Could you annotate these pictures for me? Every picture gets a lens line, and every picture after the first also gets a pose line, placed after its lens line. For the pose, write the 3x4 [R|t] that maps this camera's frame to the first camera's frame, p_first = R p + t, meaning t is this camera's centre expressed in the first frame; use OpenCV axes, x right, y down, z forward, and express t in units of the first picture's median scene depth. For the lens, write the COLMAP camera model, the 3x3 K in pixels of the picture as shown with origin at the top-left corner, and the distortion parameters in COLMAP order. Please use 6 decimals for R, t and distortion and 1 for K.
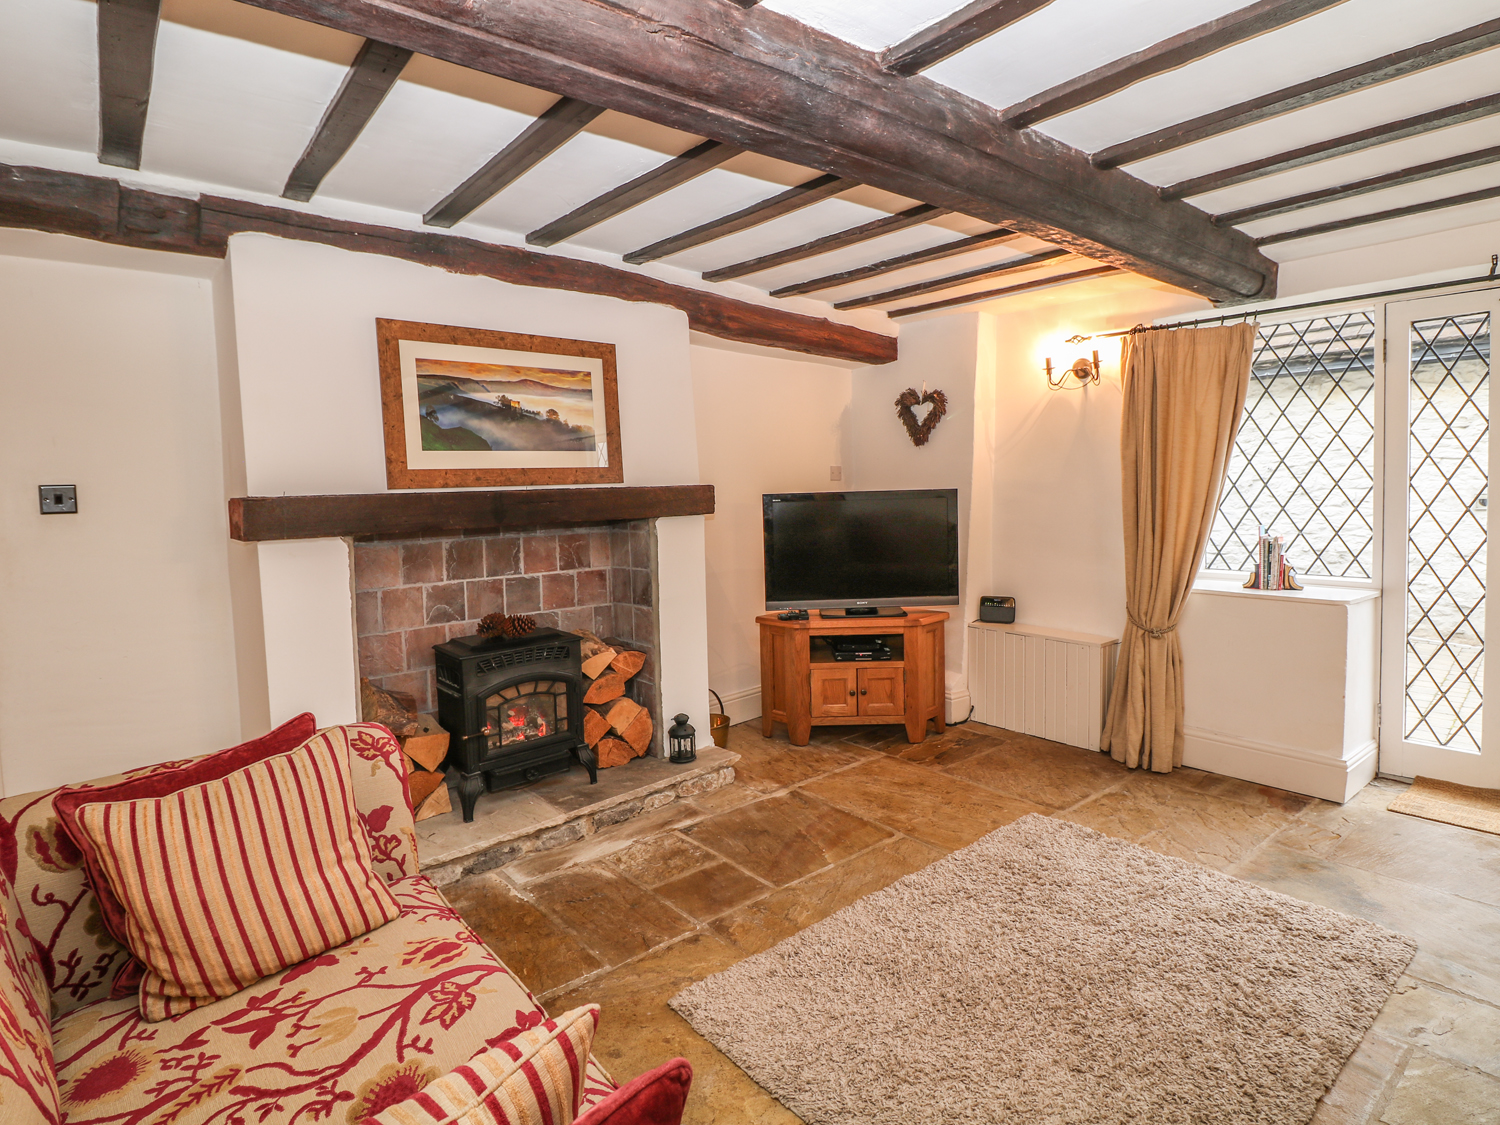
lens RADIAL K [[815.0, 0, 770.7], [0, 815.0, 539.7], [0, 0, 1]] dist [0.001299, -0.015824]
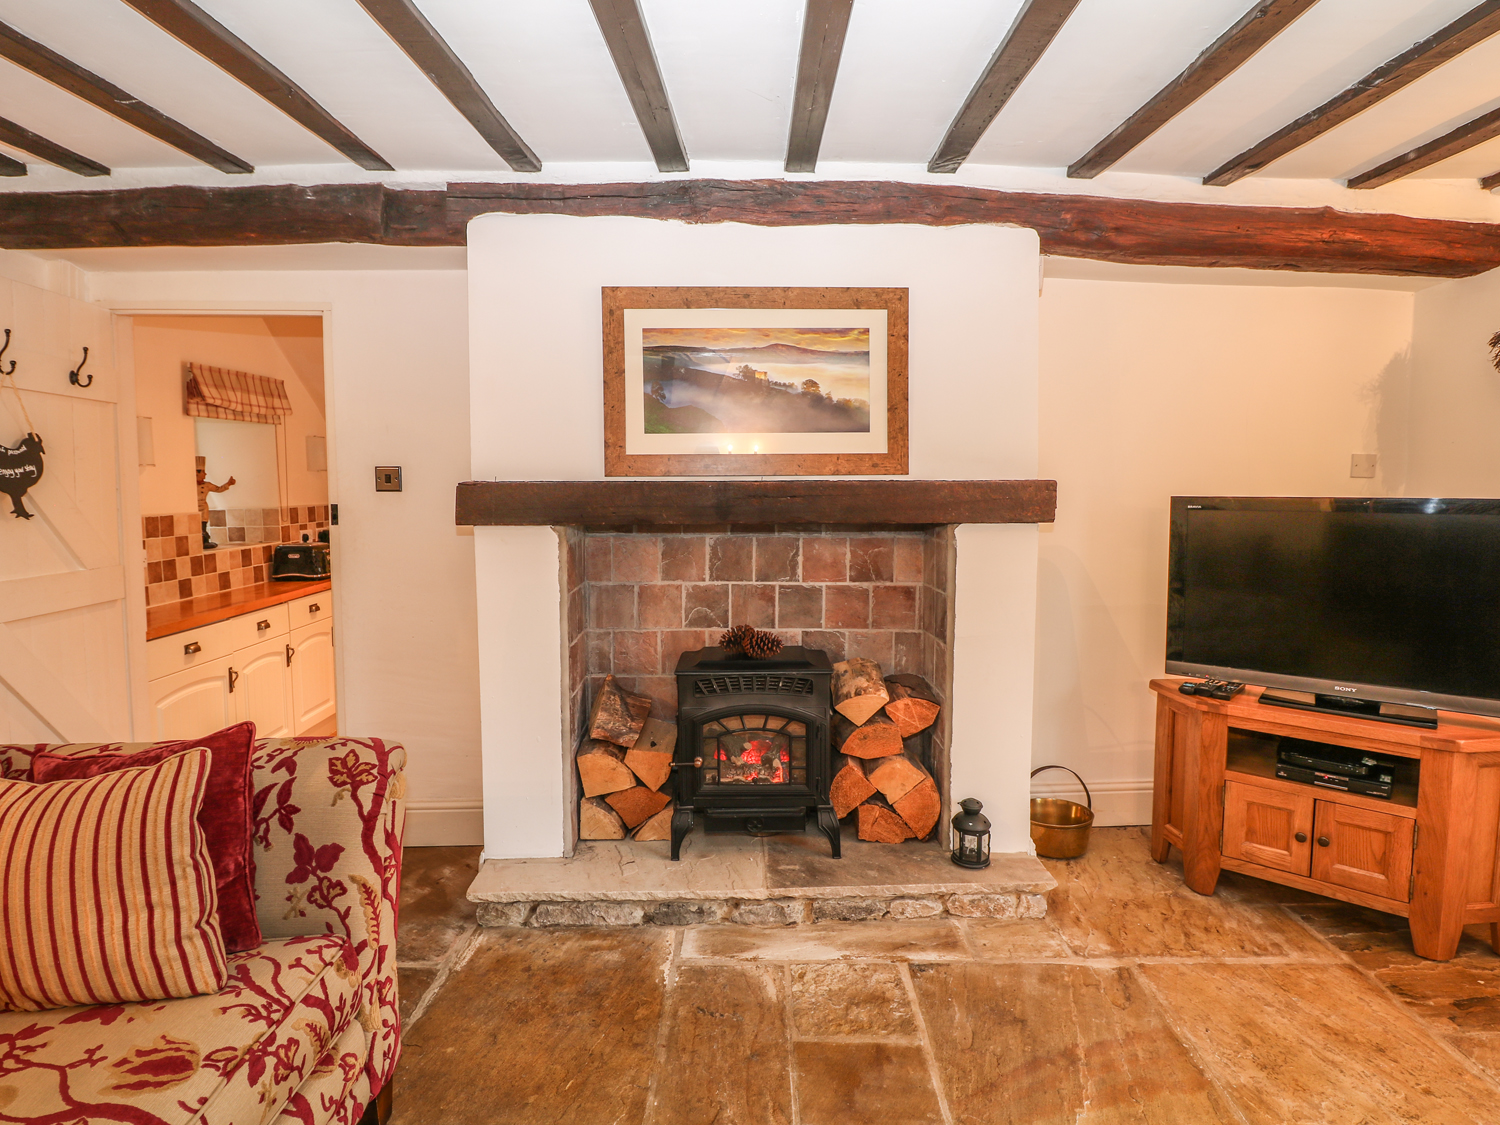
lens RADIAL K [[815.0, 0, 757.1], [0, 815.0, 549.3], [0, 0, 1]] dist [0.001299, -0.015824]
pose [[0.743850, 0.078587, -0.663710, 0.224017], [-0.063479, 0.996881, 0.046893, -0.028693], [0.665325, 0.007250, 0.746519, 0.364002]]
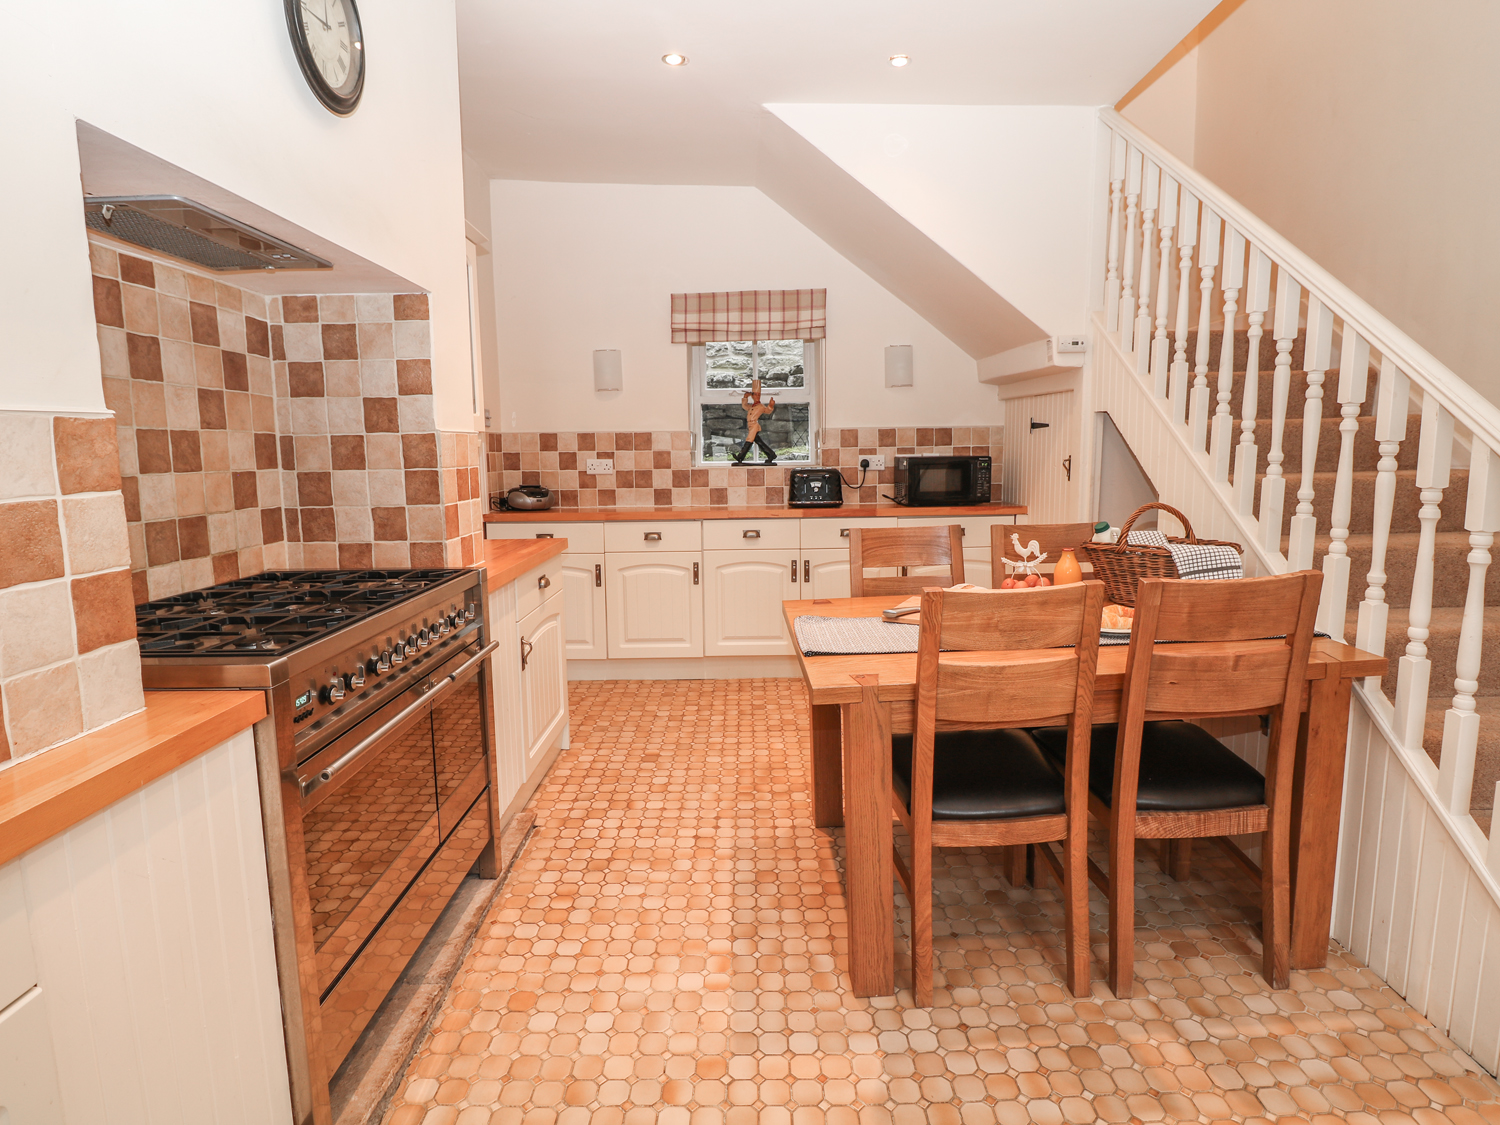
lens RADIAL K [[815.0, 0, 759.2], [0, 815.0, 559.6], [0, 0, 1]] dist [0.001299, -0.015824]
pose [[-0.681406, 0.146473, -0.717099, -0.285920], [-0.022856, 0.975034, 0.220877, -0.066199], [0.731548, 0.166898, -0.661046, 1.721781]]
